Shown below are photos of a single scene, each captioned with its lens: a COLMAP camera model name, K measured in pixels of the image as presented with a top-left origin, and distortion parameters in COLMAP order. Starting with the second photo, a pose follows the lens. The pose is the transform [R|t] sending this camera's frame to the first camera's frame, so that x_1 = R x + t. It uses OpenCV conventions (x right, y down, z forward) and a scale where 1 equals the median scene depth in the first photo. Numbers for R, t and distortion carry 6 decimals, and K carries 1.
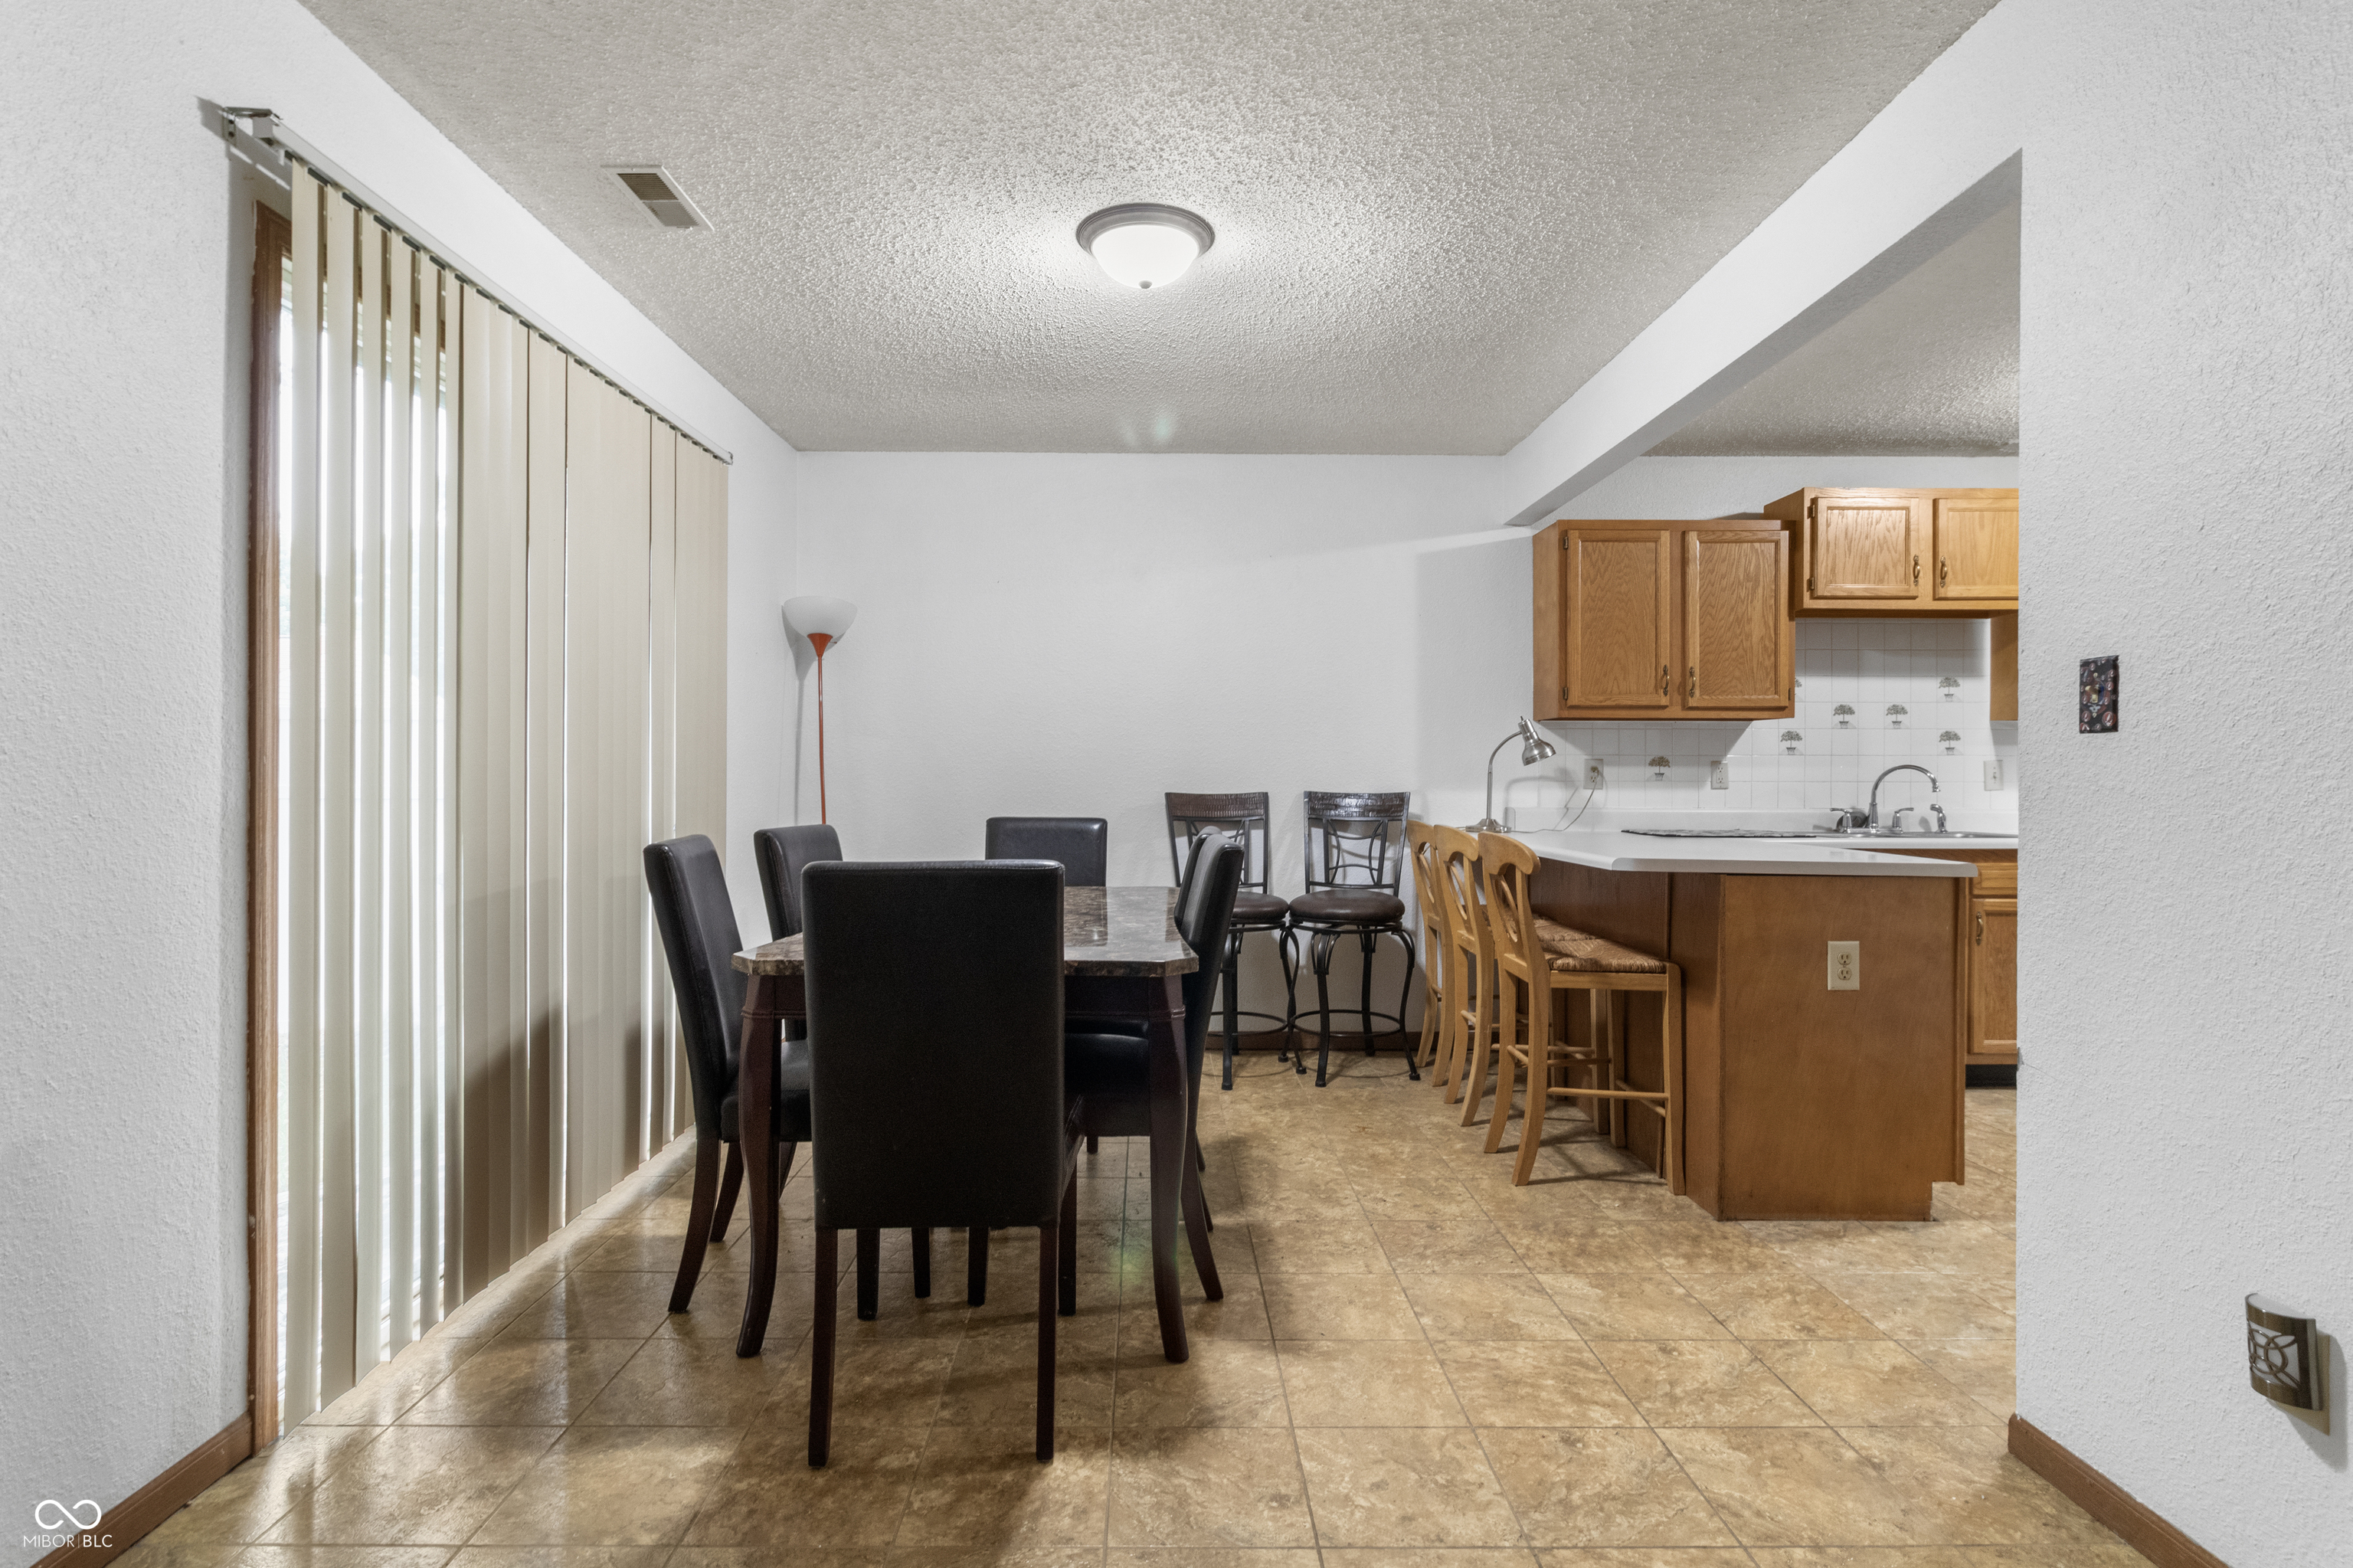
lens RADIAL K [[1165.2, 0, 1157.4], [0, 1165.2, 780.2], [0, 0, 1]] dist [0.003592, -0.002764]
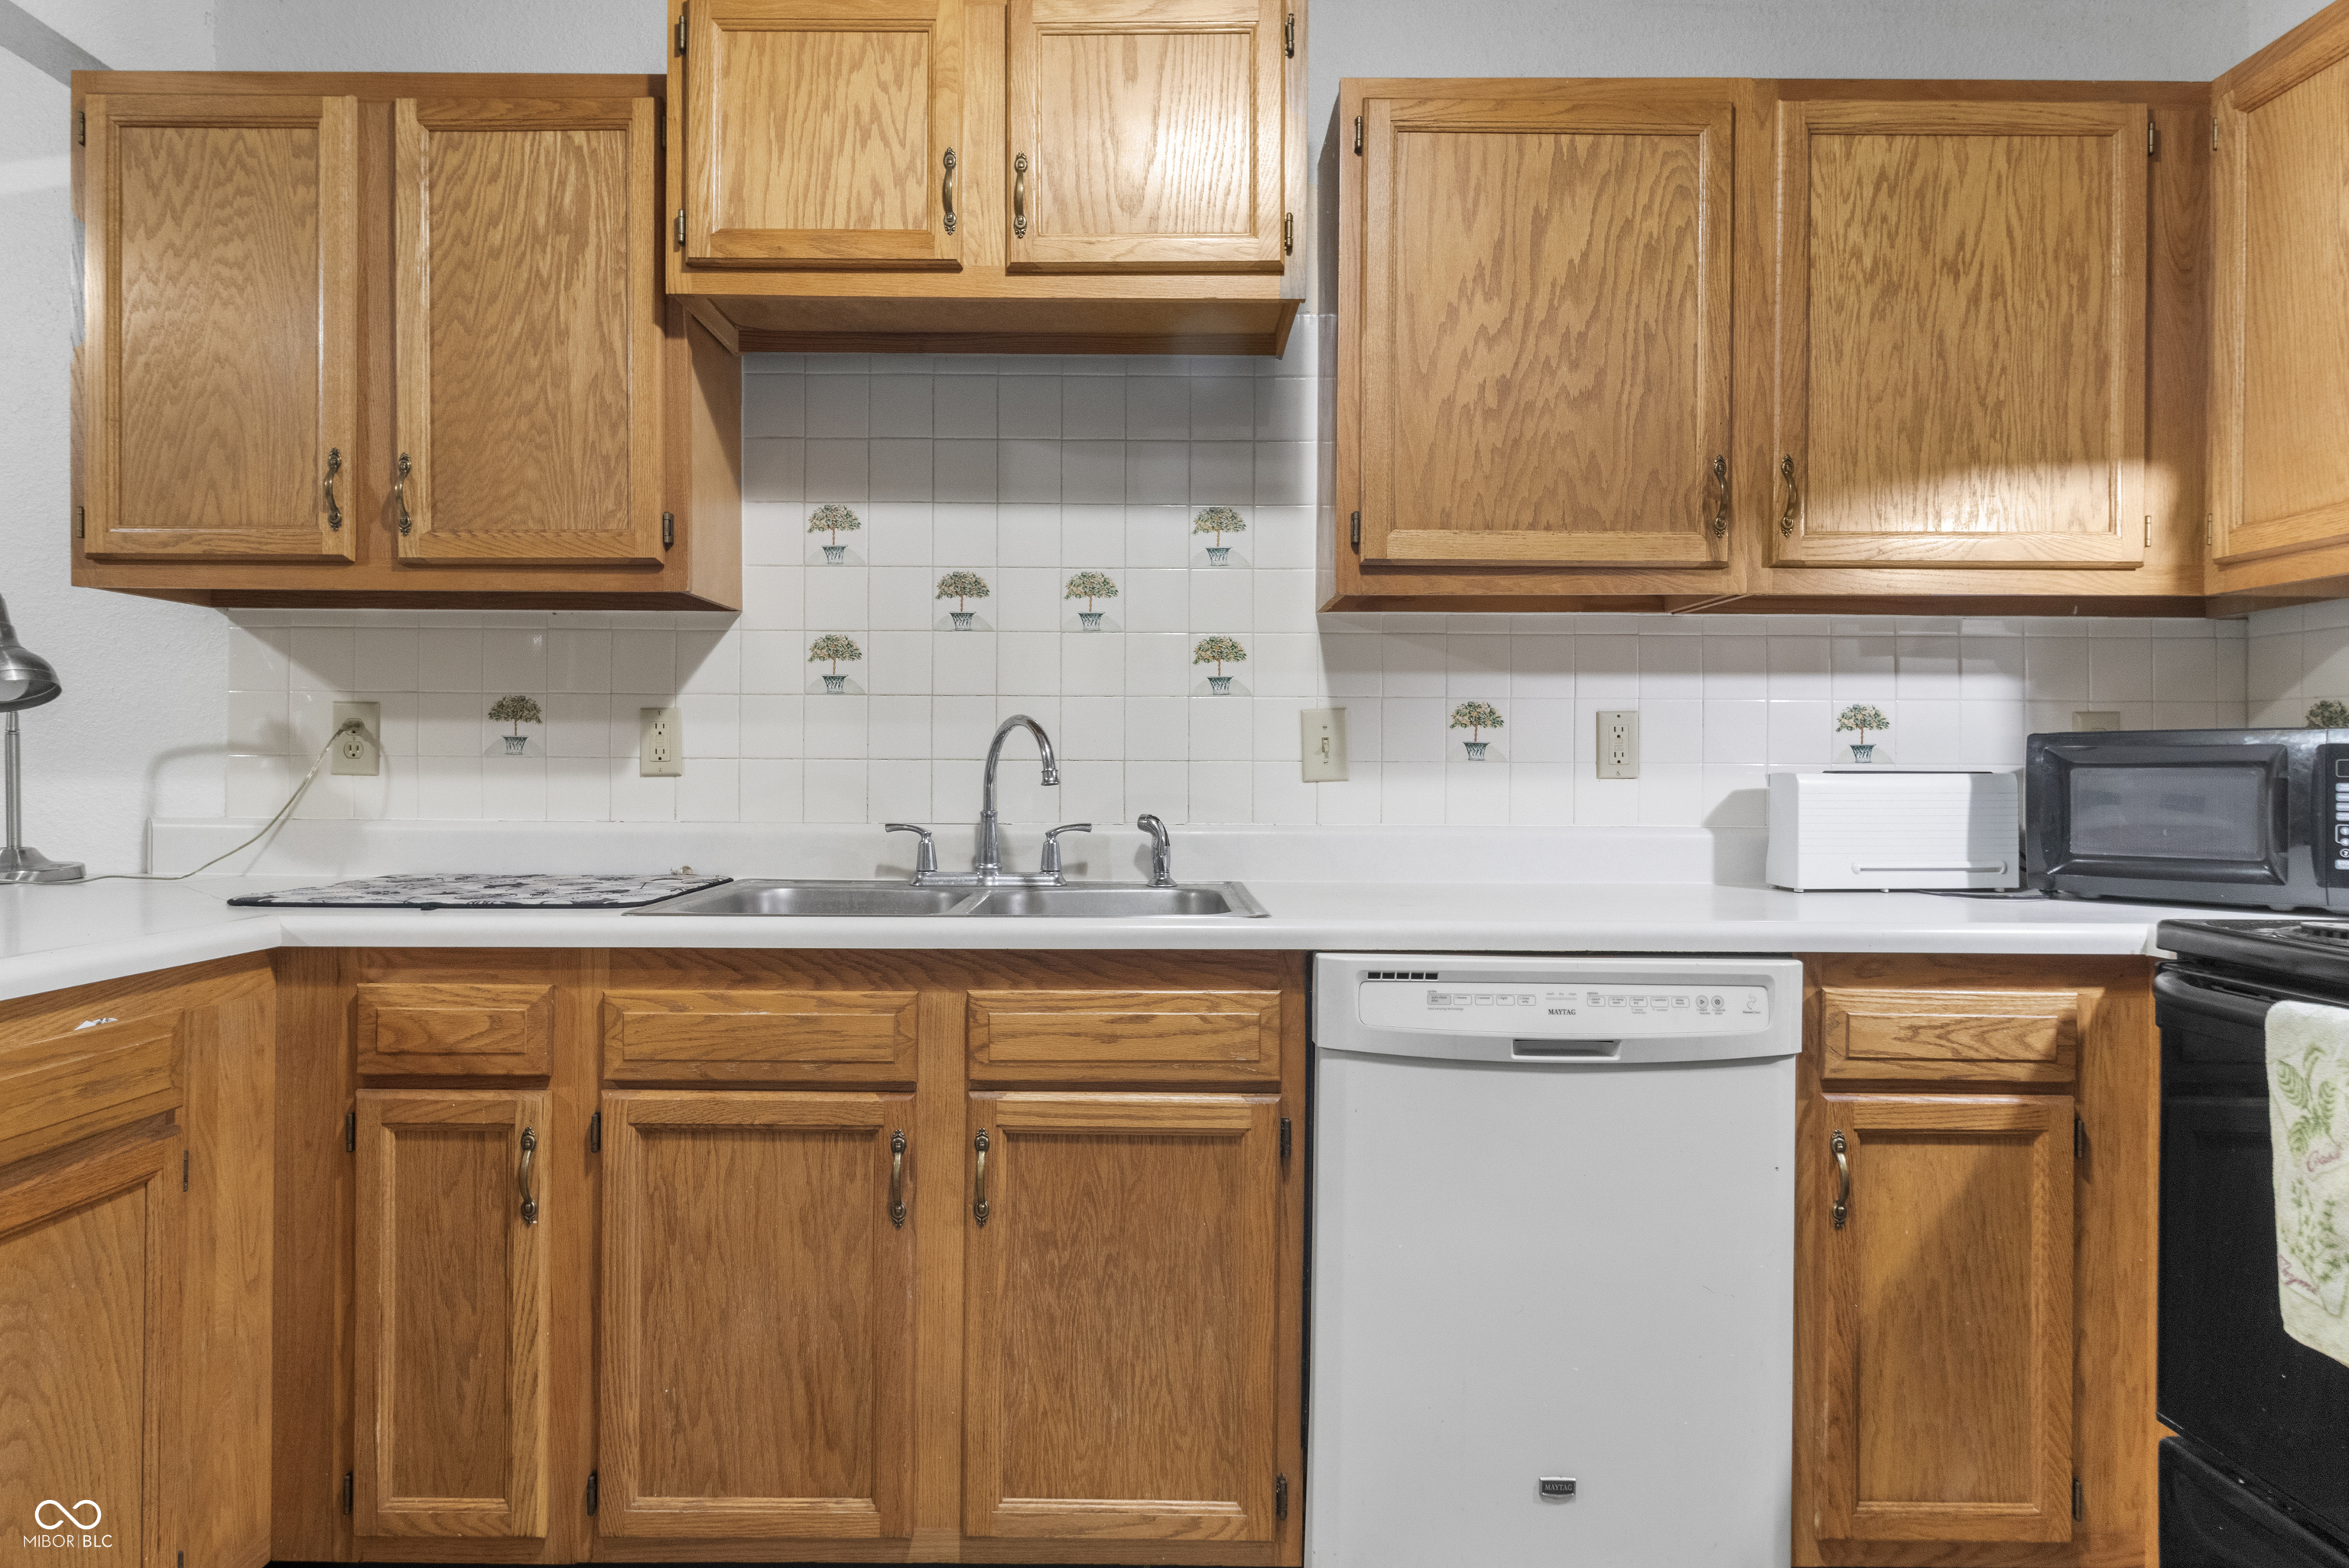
lens RADIAL K [[1364.4, 0, 1159.5], [0, 1364.4, 761.0], [0, 0, 1]] dist [0.006693, -0.007233]
pose [[0.999989, 0.003039, -0.003655, 1.207106], [-0.003064, 0.999973, -0.006699, 0.009149], [0.003634, 0.006710, 0.999971, 0.945063]]
